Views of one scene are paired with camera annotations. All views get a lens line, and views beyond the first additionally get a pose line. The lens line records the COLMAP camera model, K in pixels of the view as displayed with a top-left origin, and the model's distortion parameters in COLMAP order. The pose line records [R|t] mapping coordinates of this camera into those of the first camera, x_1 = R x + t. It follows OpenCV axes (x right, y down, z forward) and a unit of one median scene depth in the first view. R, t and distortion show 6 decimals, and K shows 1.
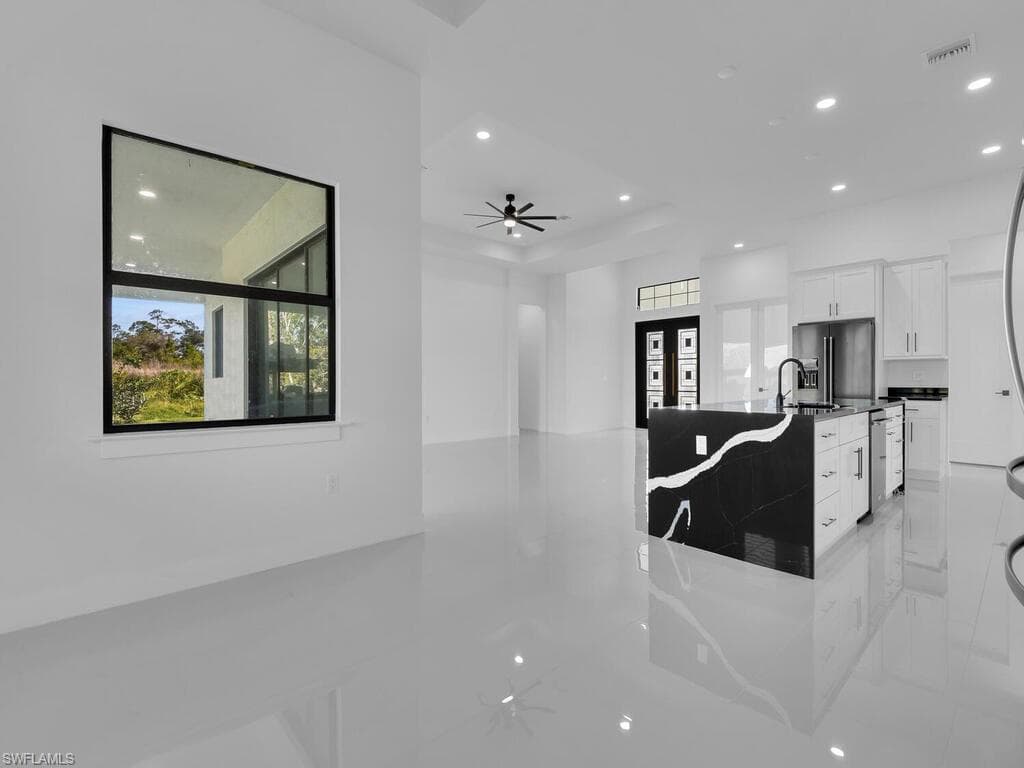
lens RADIAL K [[450.4, 0, 512.0], [0, 450.4, 384.0], [0, 0, 1]] dist [0.001480, -0.013704]
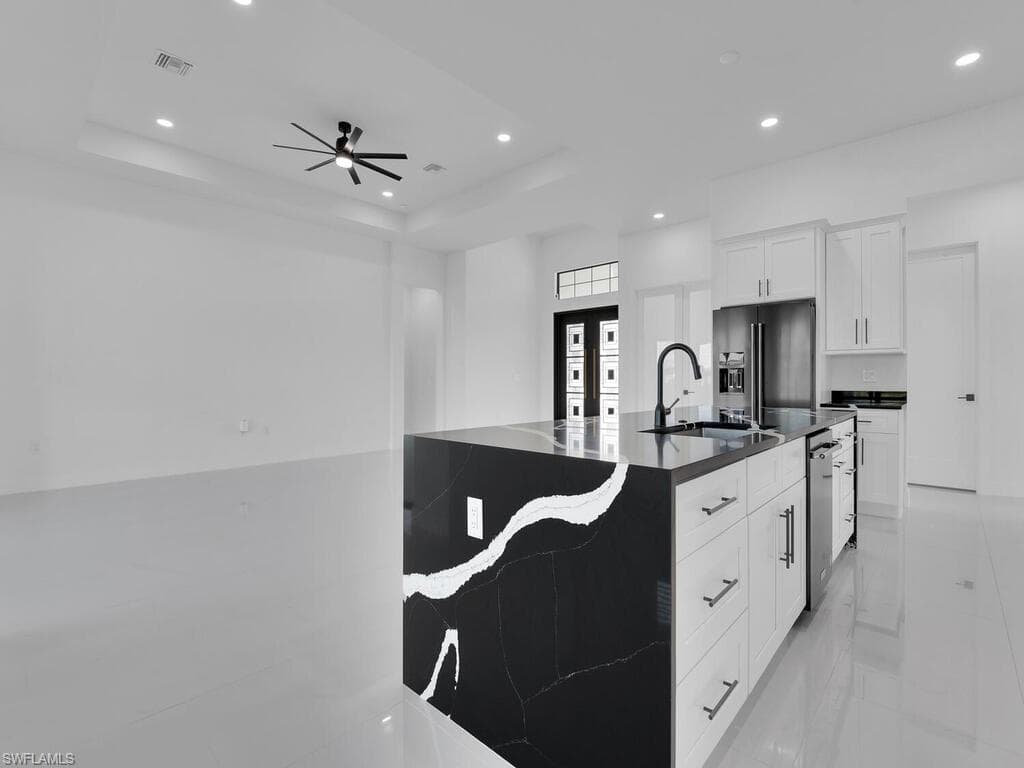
lens RADIAL K [[462.1, 0, 515.8], [0, 462.1, 380.2], [0, 0, 1]] dist [0.003057, -0.013563]
pose [[0.994566, 0.002356, 0.104079, 0.131100], [-0.001477, 0.999963, -0.008519, -0.001725], [-0.104096, 0.008318, 0.994533, 0.161698]]
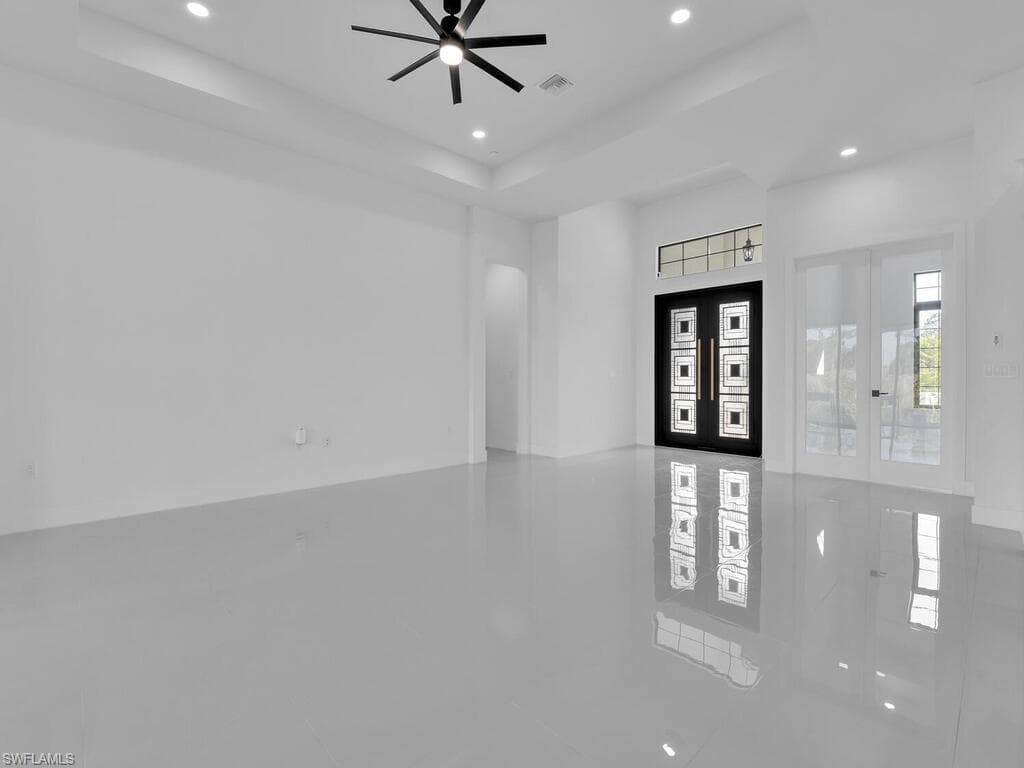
lens RADIAL K [[462.1, 0, 515.8], [0, 462.1, 380.2], [0, 0, 1]] dist [0.003057, -0.013563]
pose [[0.999081, 0.002692, 0.042773, 0.030860], [-0.002574, 0.999993, -0.002815, -0.002161], [-0.042780, 0.002703, 0.999081, 0.337821]]
